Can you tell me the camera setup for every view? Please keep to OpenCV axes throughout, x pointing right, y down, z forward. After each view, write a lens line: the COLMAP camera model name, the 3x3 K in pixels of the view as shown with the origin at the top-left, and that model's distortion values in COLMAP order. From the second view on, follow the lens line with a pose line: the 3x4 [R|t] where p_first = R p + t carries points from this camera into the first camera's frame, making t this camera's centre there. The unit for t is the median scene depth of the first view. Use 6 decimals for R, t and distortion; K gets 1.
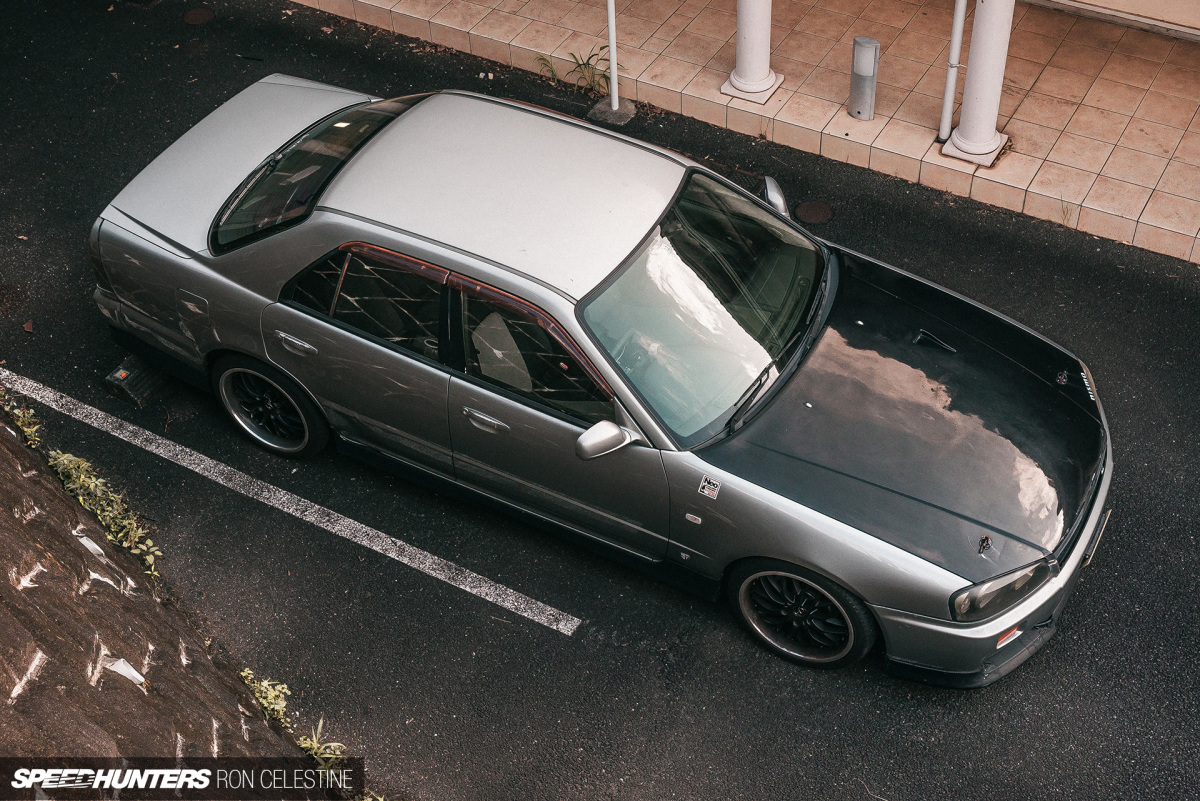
lens RADIAL K [[1435.1, 0, 600.0], [0, 1435.1, 400.5], [0, 0, 1]] dist [-0.020147, 0.038810]
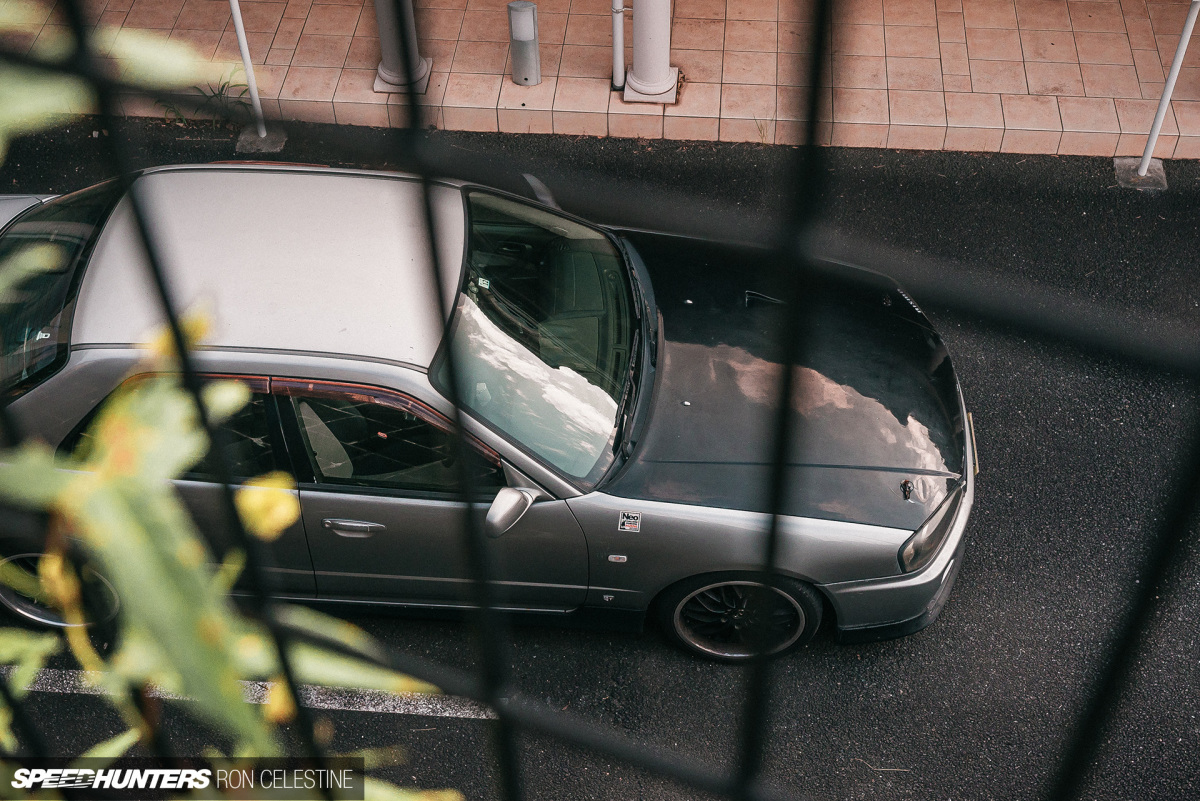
lens RADIAL K [[1435.1, 0, 600.0], [0, 1435.1, 400.5], [0, 0, 1]] dist [-0.020147, 0.038810]
pose [[0.911351, -0.293209, 0.288910, -0.163767], [0.282941, 0.955986, 0.077688, -0.080849], [-0.298972, 0.010943, 0.954199, 0.106603]]
